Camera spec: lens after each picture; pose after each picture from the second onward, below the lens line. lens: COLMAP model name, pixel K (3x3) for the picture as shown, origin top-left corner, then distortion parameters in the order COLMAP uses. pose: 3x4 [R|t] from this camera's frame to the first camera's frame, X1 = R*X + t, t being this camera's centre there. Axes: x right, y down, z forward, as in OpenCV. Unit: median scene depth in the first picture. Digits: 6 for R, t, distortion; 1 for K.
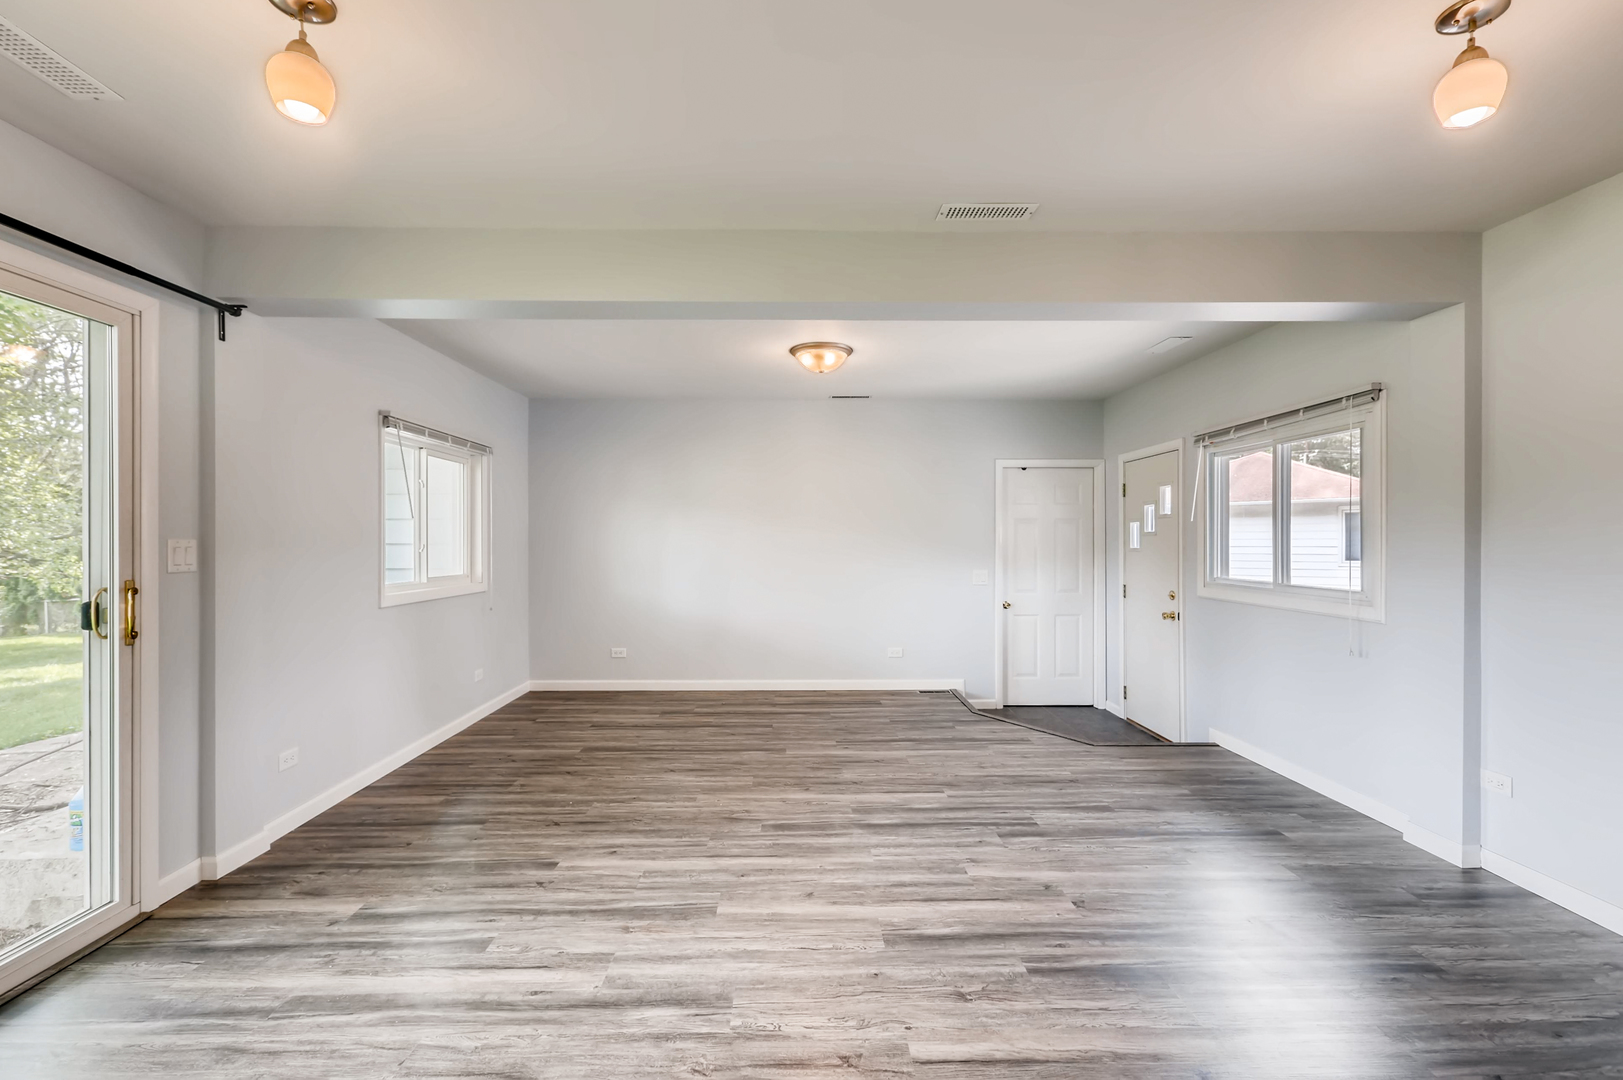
lens RADIAL K [[736.5, 0, 812.1], [0, 736.5, 538.4], [0, 0, 1]] dist [0.002793, 0.000139]
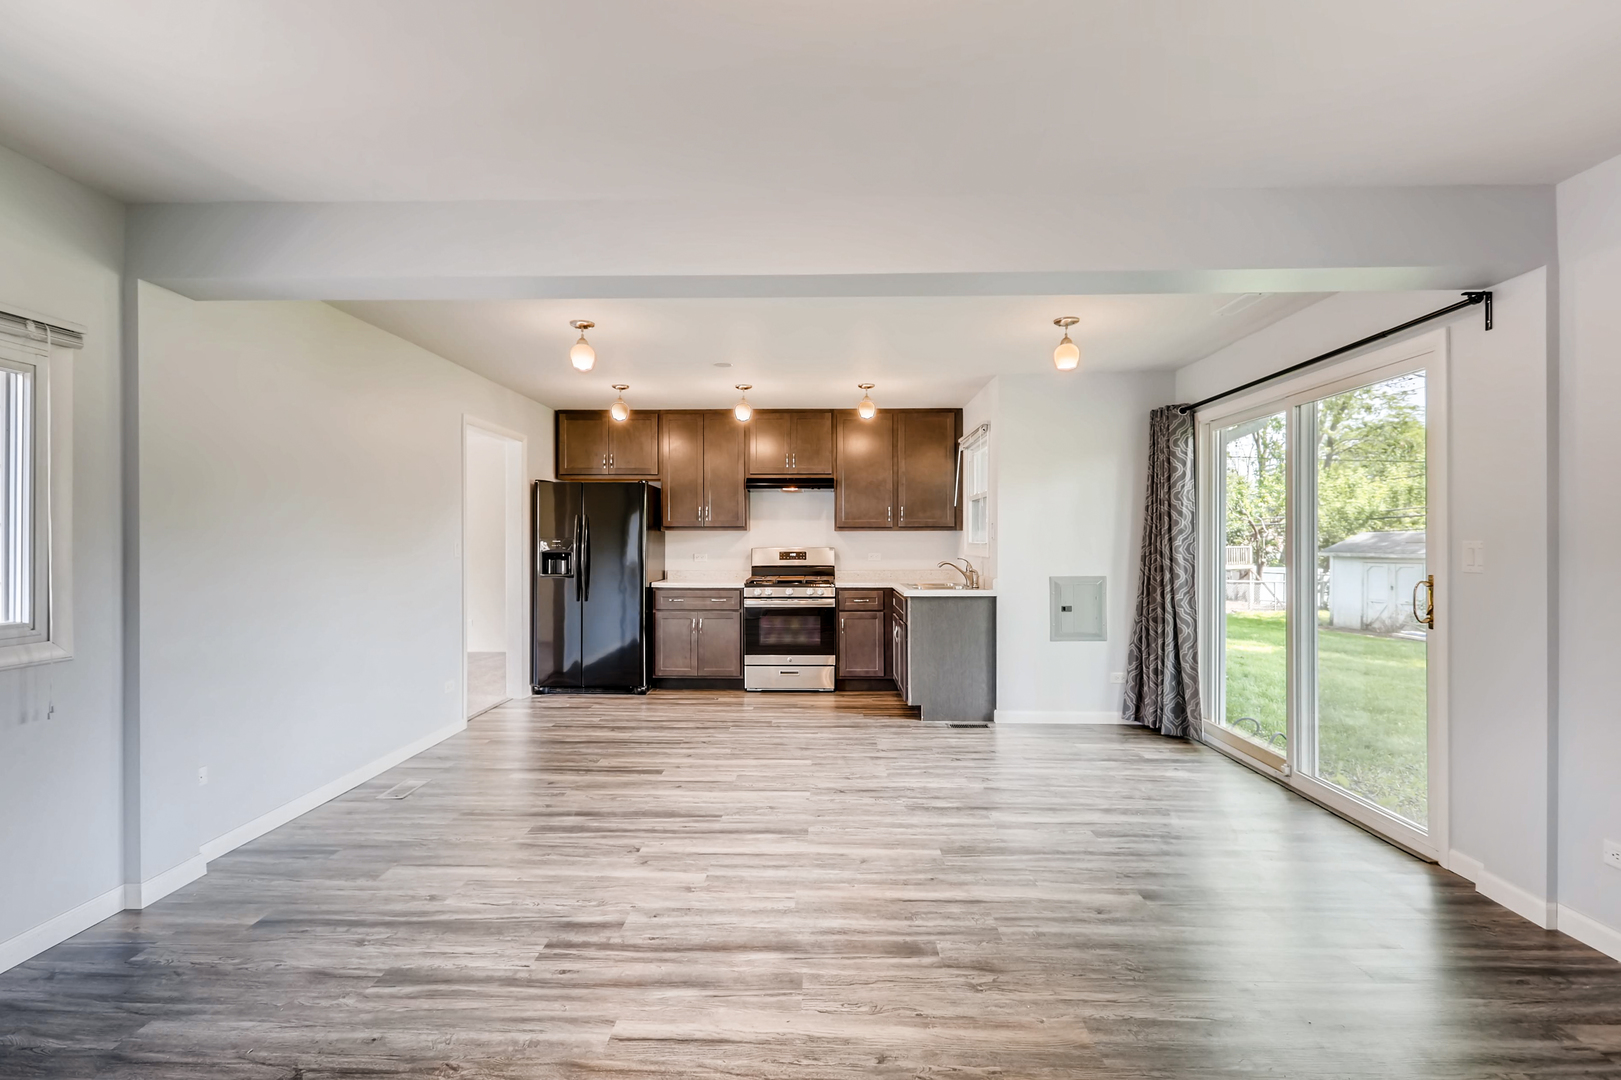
lens RADIAL K [[735.6, 0, 810.7], [0, 735.6, 540.7], [0, 0, 1]] dist [0.002793, 0.000139]
pose [[-0.998833, 0.000959, 0.048284, 0.018865], [0.000830, 0.999996, -0.002693, 0.002446], [-0.048287, -0.002649, -0.998830, 1.786523]]
